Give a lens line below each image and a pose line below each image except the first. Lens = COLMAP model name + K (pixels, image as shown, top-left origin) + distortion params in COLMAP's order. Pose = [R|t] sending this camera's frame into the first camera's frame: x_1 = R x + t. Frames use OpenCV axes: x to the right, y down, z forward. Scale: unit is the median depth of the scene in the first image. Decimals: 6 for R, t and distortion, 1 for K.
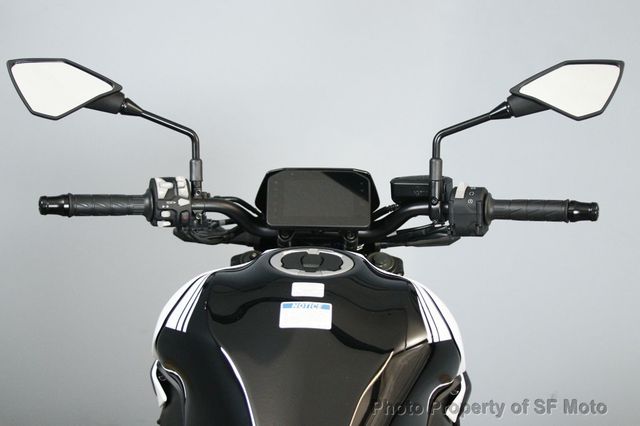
lens RADIAL K [[1092.0, 0, 320.0], [0, 1092.0, 213.0], [0, 0, 1]] dist [-0.065208, -0.039012]
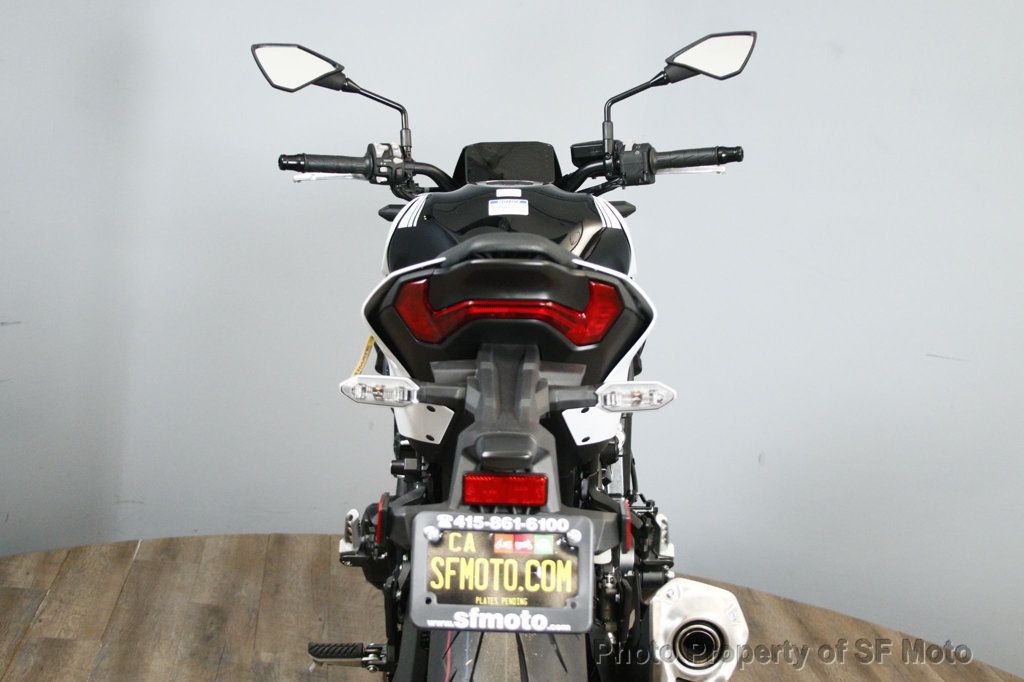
lens RADIAL K [[1575.8, 0, 512.0], [0, 1575.8, 341.0], [0, 0, 1]] dist [-0.105507, -0.012850]
pose [[0.999041, -0.036318, 0.024453, -0.049214], [0.038086, 0.996364, -0.076208, 0.321824], [-0.021596, 0.077066, 0.996792, -0.702547]]
